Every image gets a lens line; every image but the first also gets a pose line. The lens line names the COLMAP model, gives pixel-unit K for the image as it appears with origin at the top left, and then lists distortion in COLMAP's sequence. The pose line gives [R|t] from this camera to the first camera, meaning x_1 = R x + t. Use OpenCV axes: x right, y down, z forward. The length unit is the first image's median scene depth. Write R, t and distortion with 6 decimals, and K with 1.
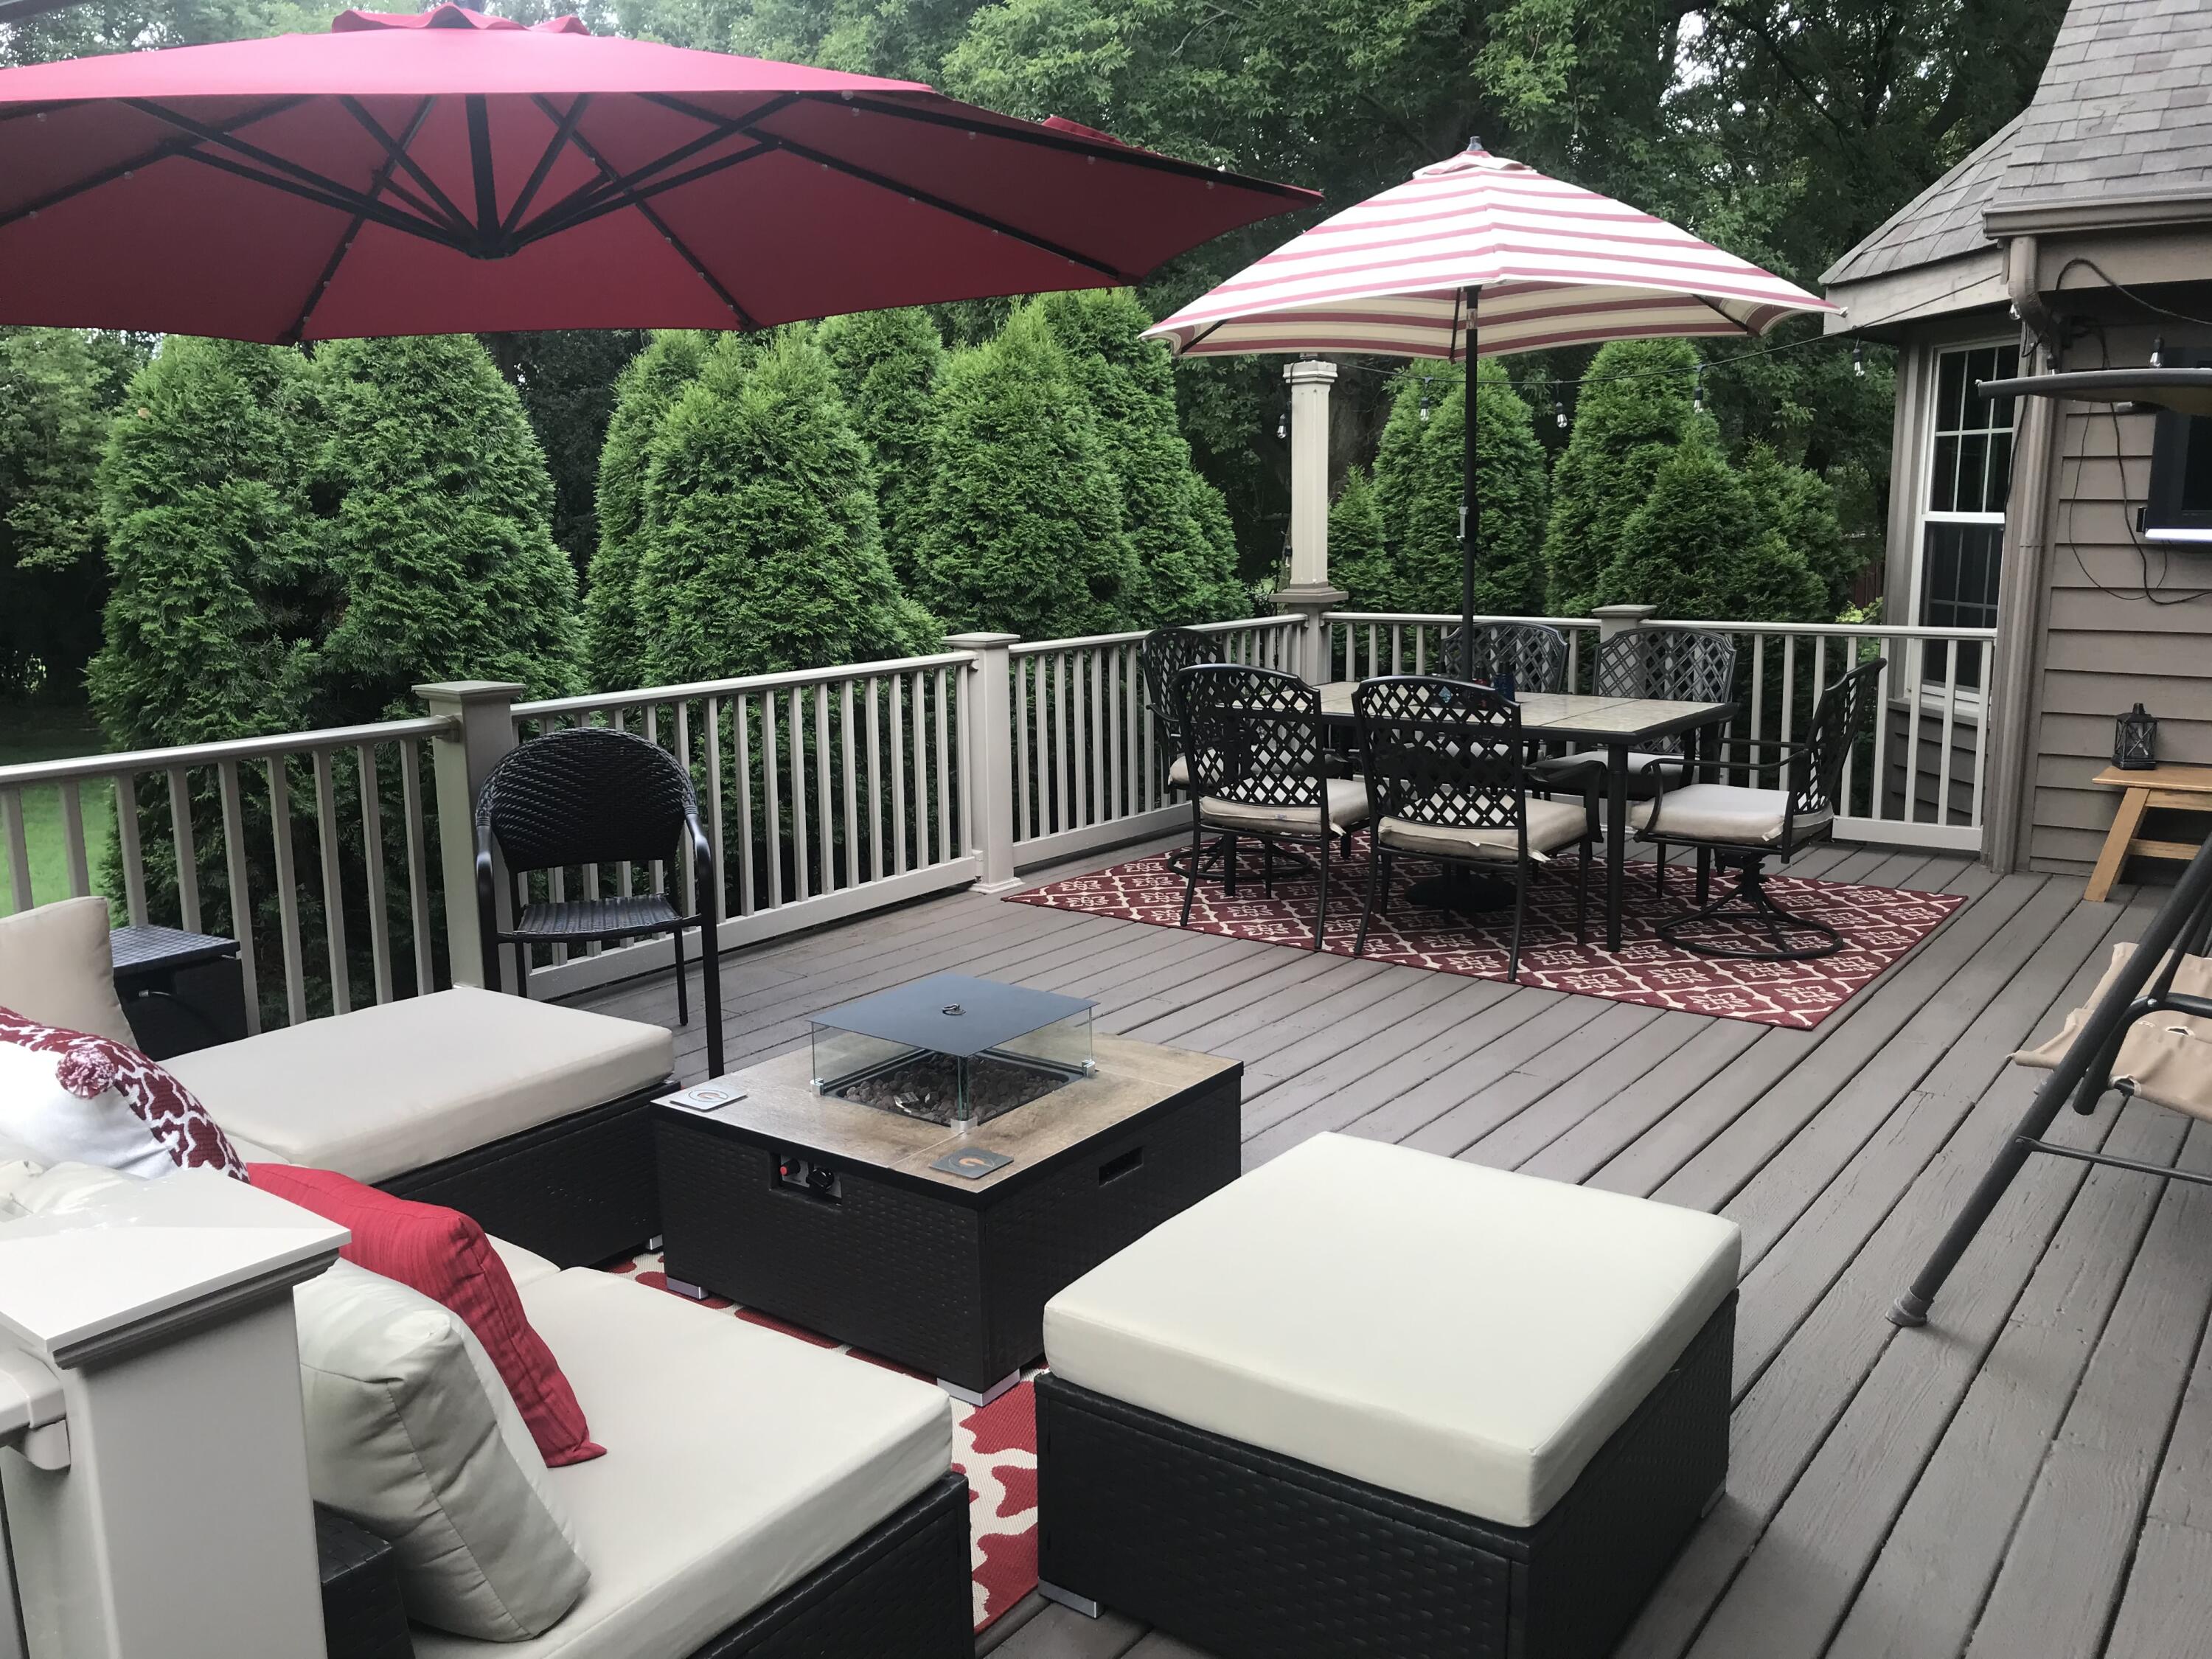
lens RADIAL K [[1857.3, 0, 1098.5], [0, 1857.3, 821.7], [0, 0, 1]] dist [0.018388, -0.043501]
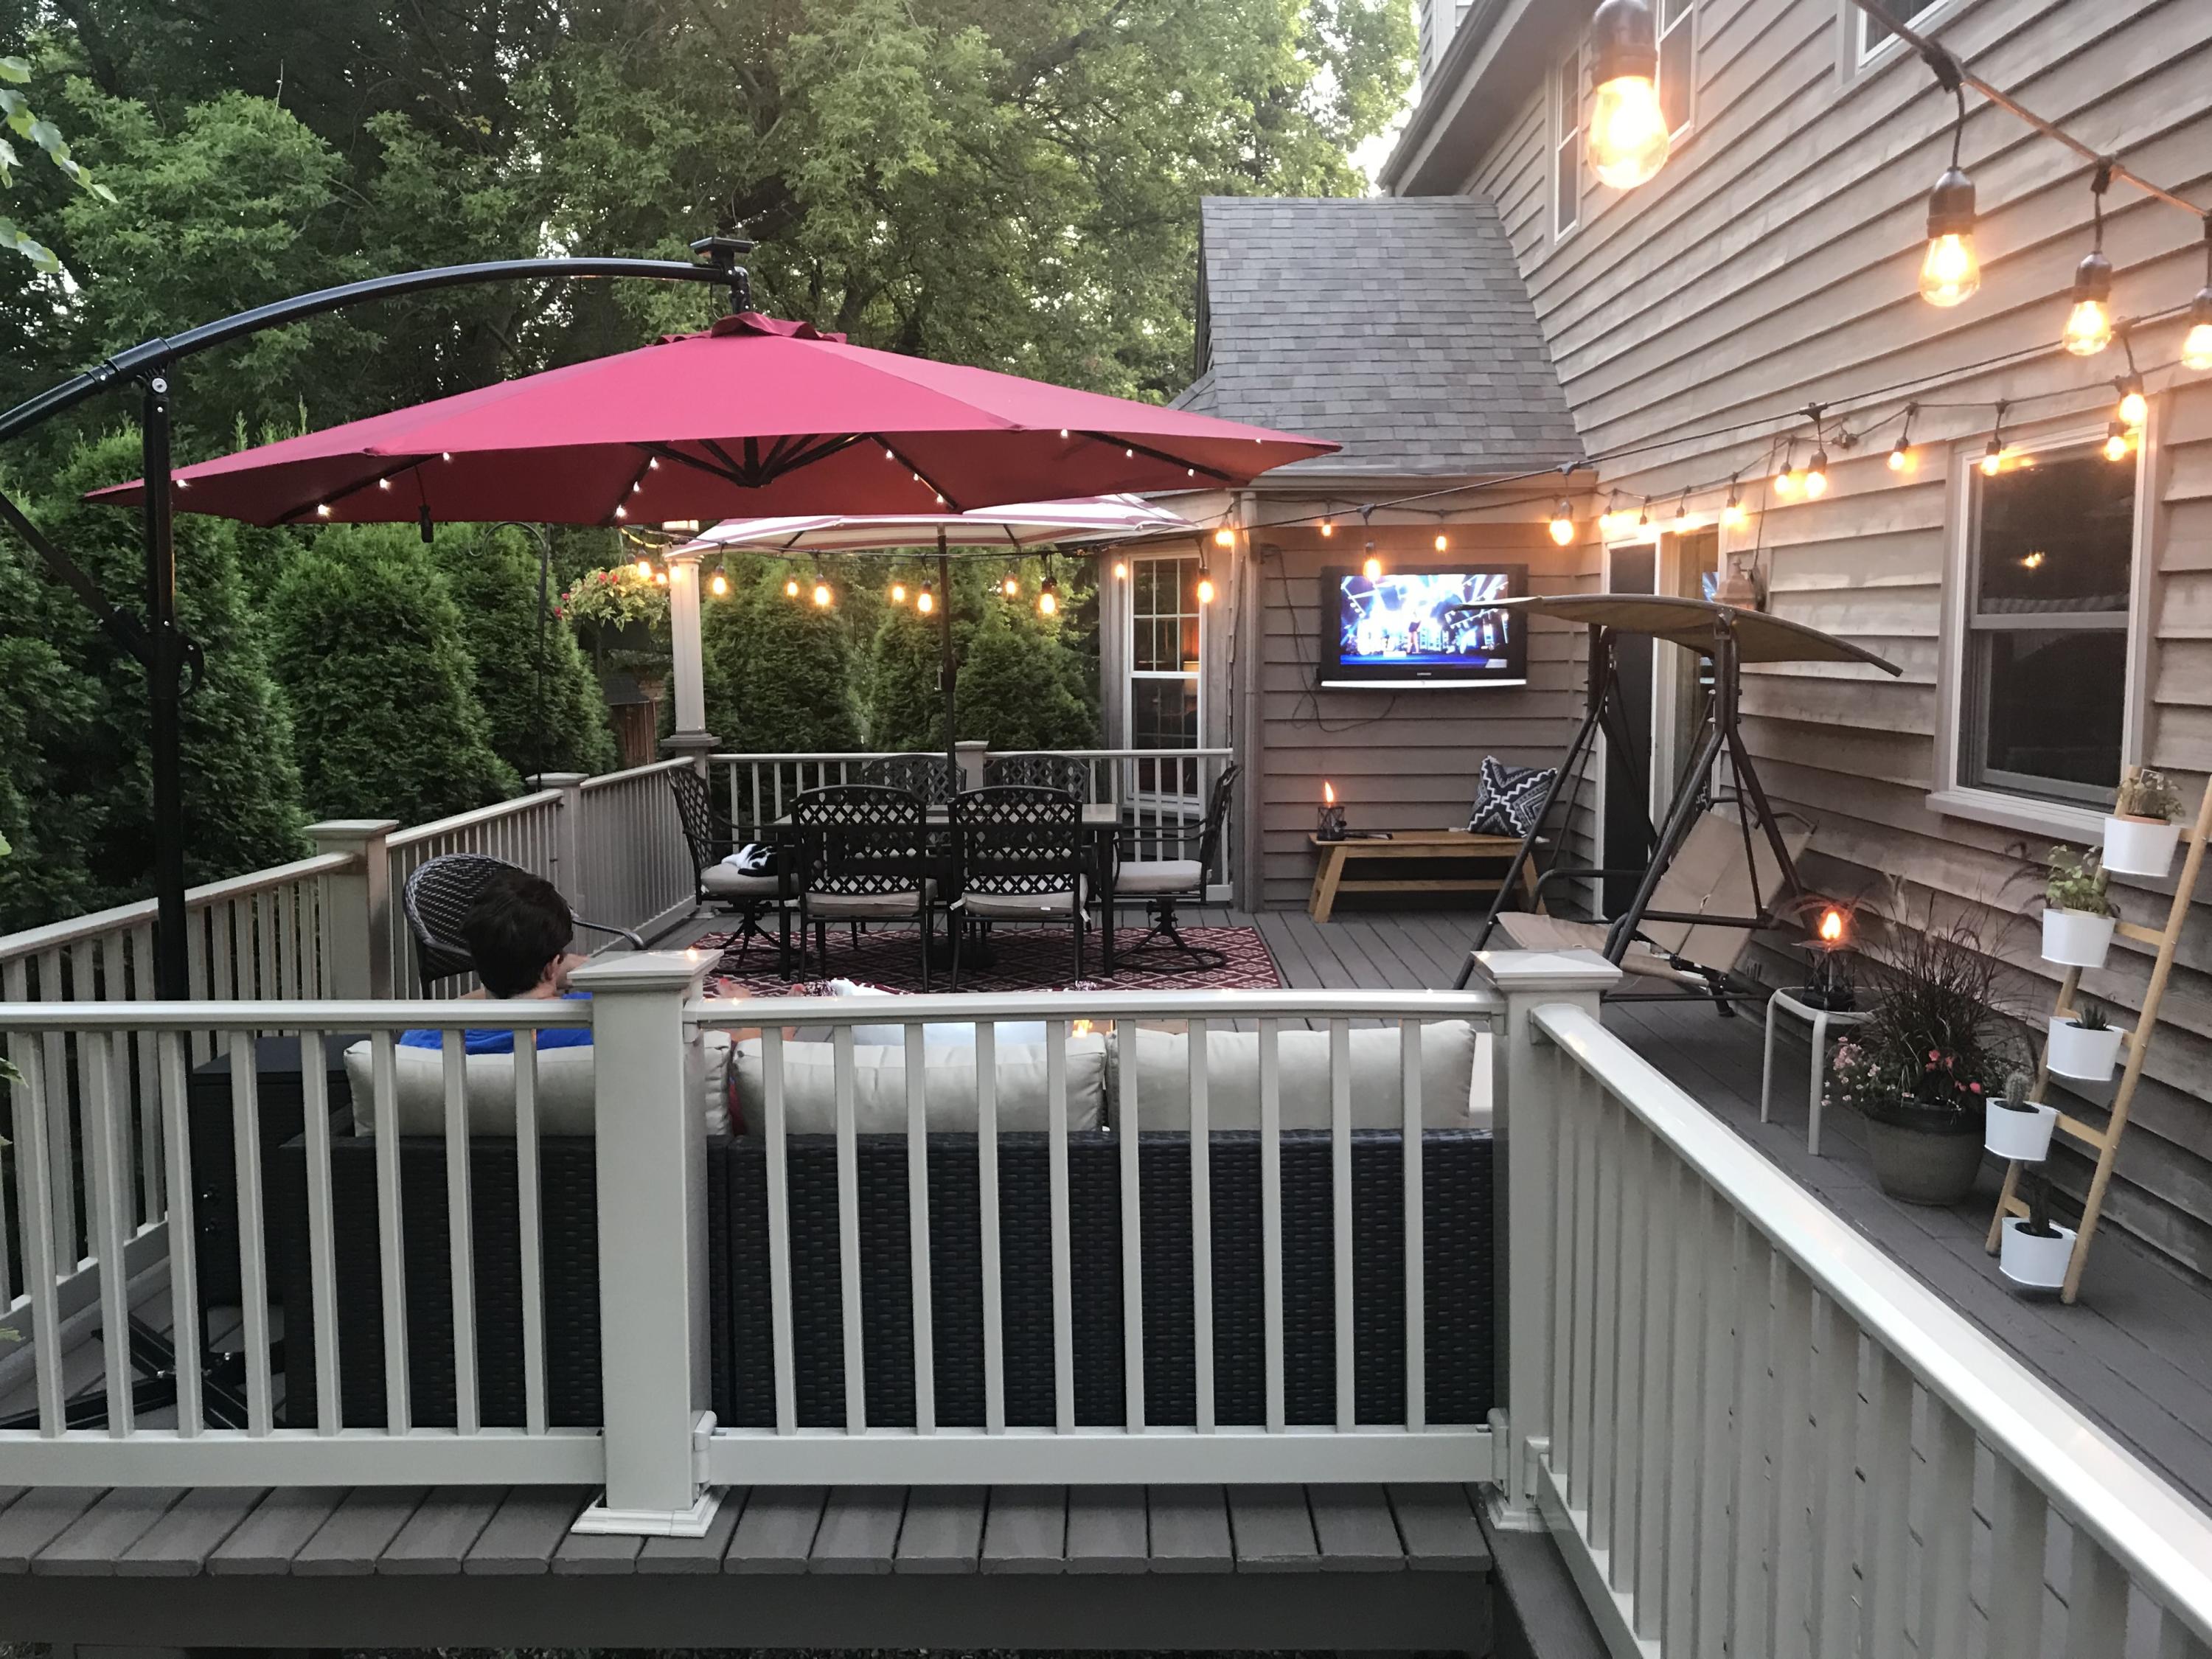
lens RADIAL K [[1857.3, 0, 1102.3], [0, 1857.3, 824.9], [0, 0, 1]] dist [0.018388, -0.043501]
pose [[0.804424, -0.049644, 0.591978, -0.436479], [0.100457, 0.993519, -0.053191, 0.022472], [-0.585501, 0.102257, 0.804197, -0.109477]]
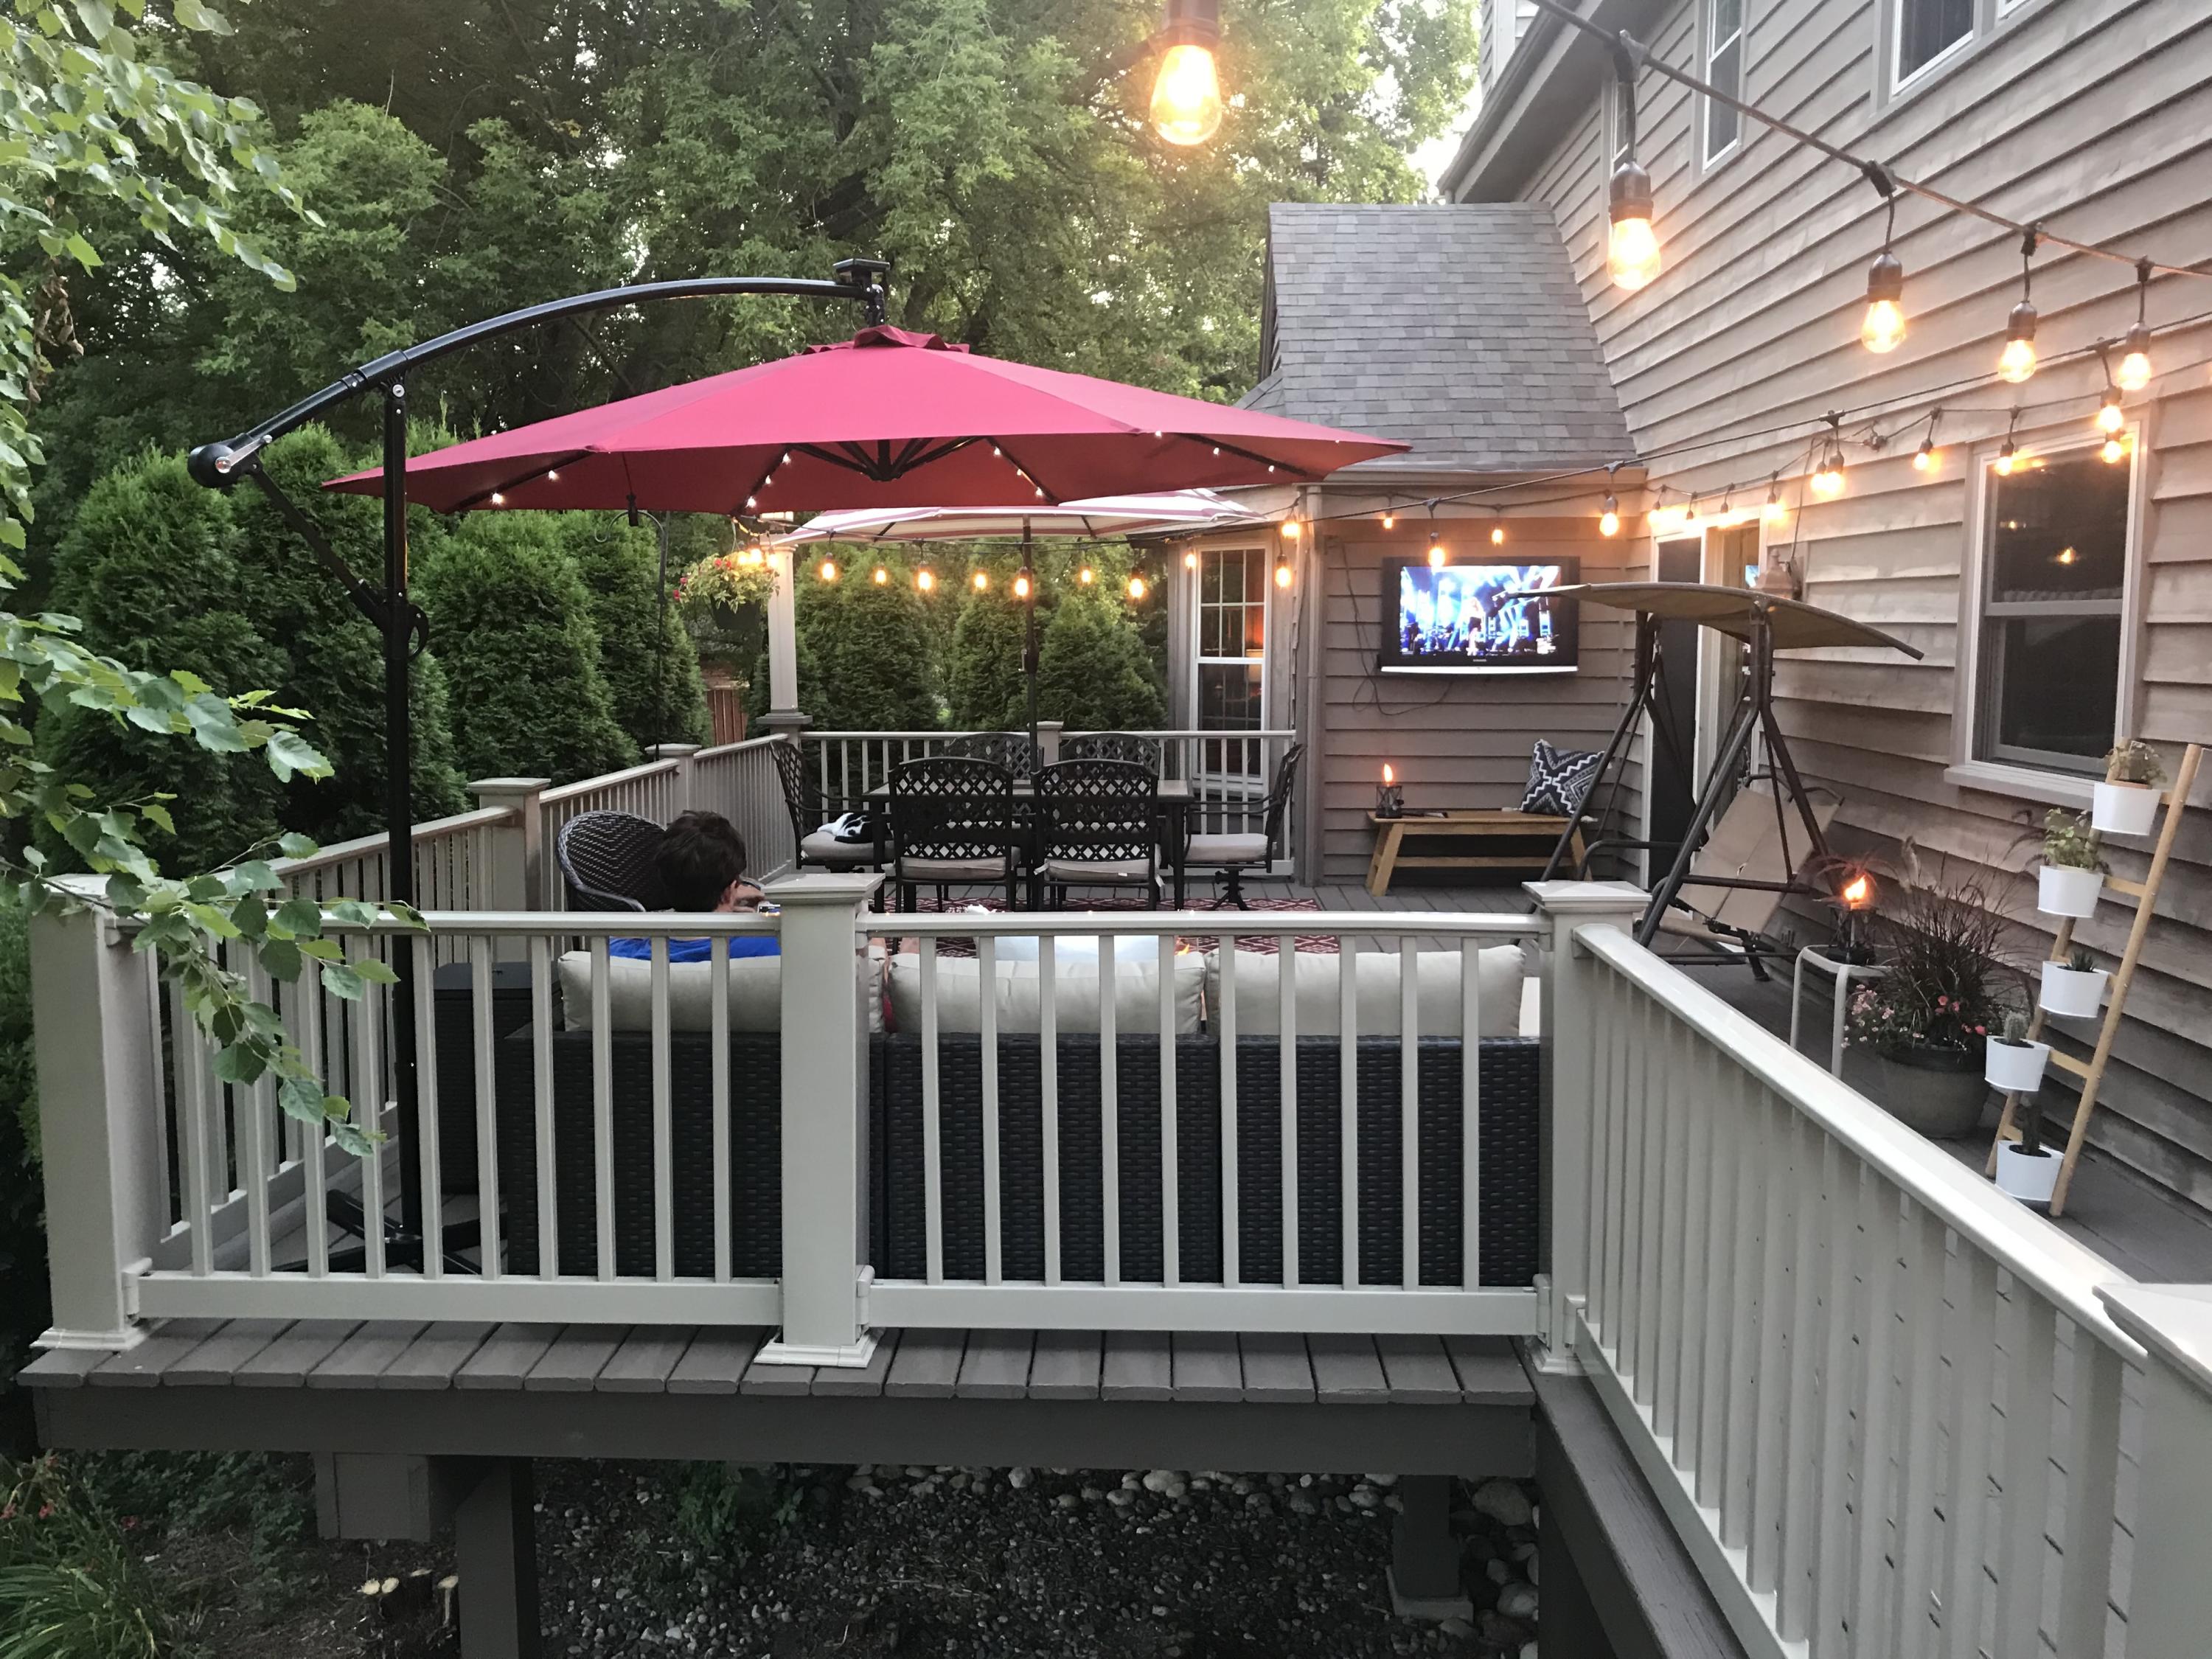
lens RADIAL K [[1857.3, 0, 1104.3], [0, 1857.3, 825.5], [0, 0, 1]] dist [0.018388, -0.043501]
pose [[0.819531, -0.043754, 0.571362, -0.495206], [0.089346, 0.994643, -0.051986, 0.038552], [-0.566027, 0.093653, 0.819050, -0.160645]]
